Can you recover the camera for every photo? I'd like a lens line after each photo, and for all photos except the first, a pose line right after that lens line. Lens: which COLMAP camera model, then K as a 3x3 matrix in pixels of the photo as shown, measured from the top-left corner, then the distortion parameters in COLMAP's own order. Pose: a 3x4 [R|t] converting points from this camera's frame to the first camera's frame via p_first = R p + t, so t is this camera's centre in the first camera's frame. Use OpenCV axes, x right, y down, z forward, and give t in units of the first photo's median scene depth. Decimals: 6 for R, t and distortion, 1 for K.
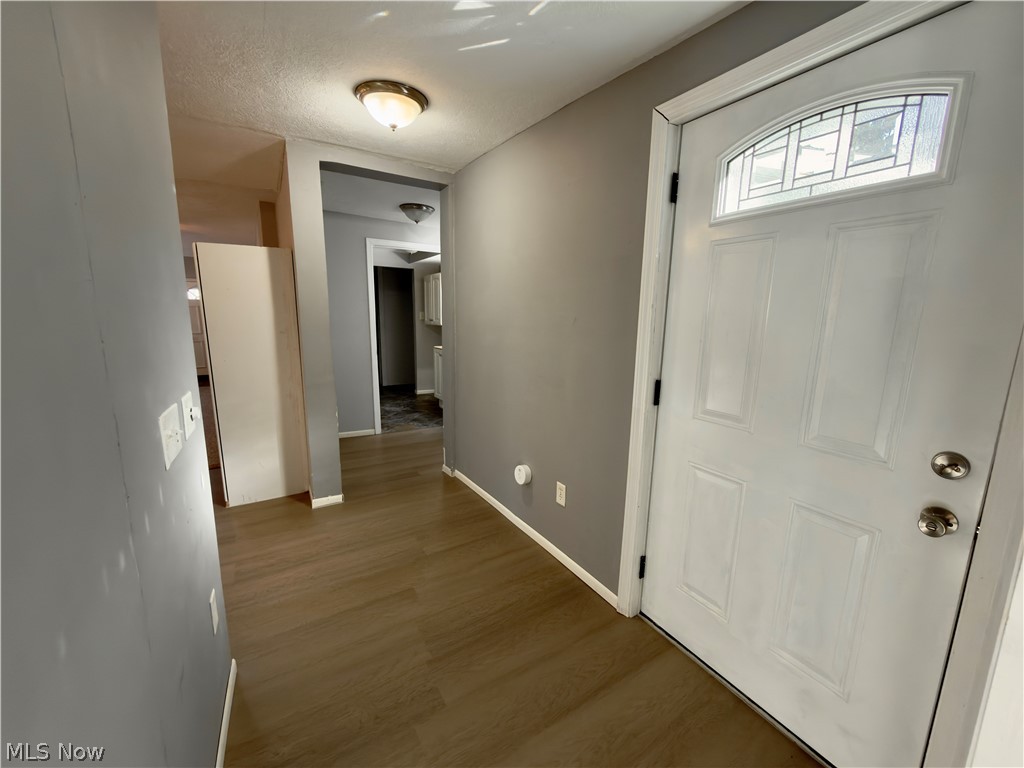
lens RADIAL K [[407.5, 0, 512.7], [0, 407.5, 383.7], [0, 0, 1]] dist [-0.000328, -0.000034]
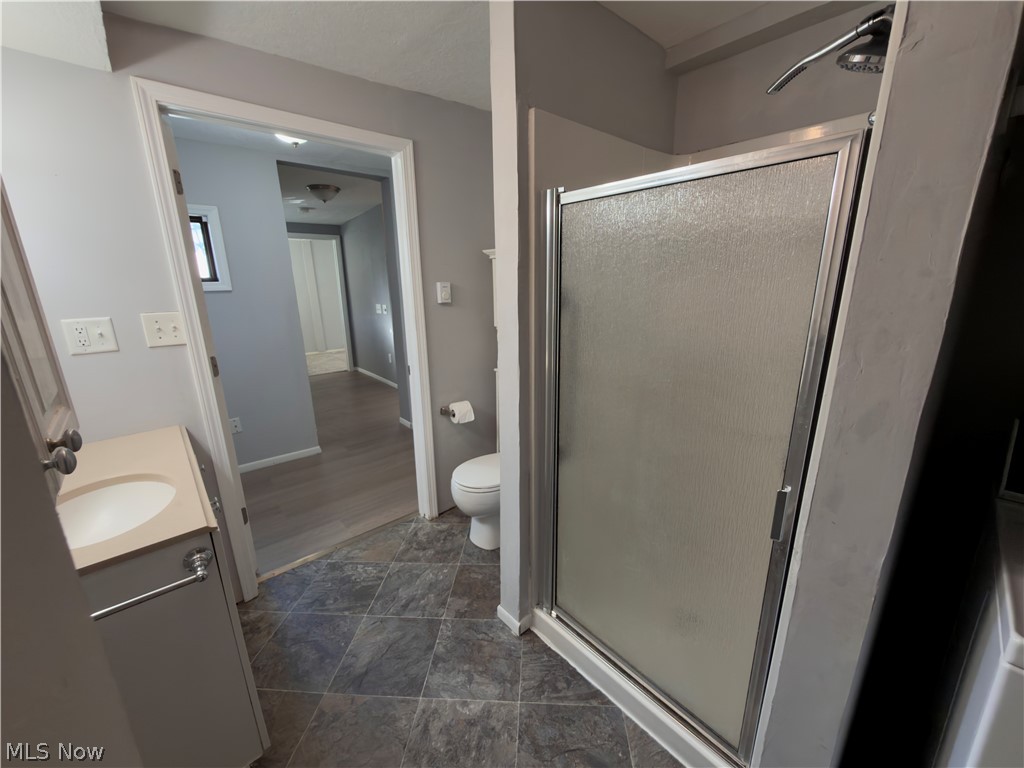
lens RADIAL K [[407.5, 0, 512.7], [0, 407.5, 383.7], [0, 0, 1]] dist [-0.000328, -0.000034]
pose [[-0.985703, 0.064890, -0.155493, -0.326002], [-0.005167, 0.910787, 0.412845, -0.236328], [0.168411, 0.407746, -0.897430, 1.266826]]
